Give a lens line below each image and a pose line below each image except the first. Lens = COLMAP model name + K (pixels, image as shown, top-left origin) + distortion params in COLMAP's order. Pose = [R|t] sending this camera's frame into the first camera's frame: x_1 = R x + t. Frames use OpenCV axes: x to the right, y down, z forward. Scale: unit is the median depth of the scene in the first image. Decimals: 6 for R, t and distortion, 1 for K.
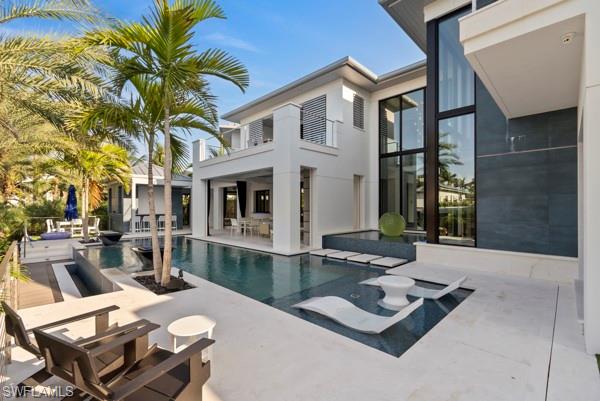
lens RADIAL K [[267.1, 0, 301.3], [0, 267.1, 204.3], [0, 0, 1]] dist [-0.001699, -0.000309]
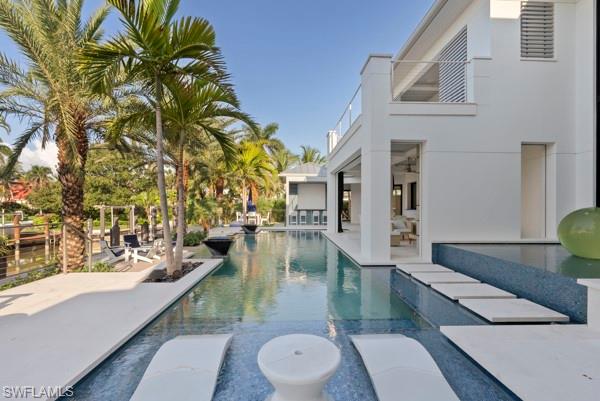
lens RADIAL K [[267.1, 0, 301.3], [0, 267.1, 204.3], [0, 0, 1]] dist [-0.001699, -0.000309]
pose [[0.735345, -0.002208, -0.677689, 0.255647], [0.007737, 0.999957, 0.005137, 0.016043], [0.677648, -0.009021, 0.735331, 0.275896]]
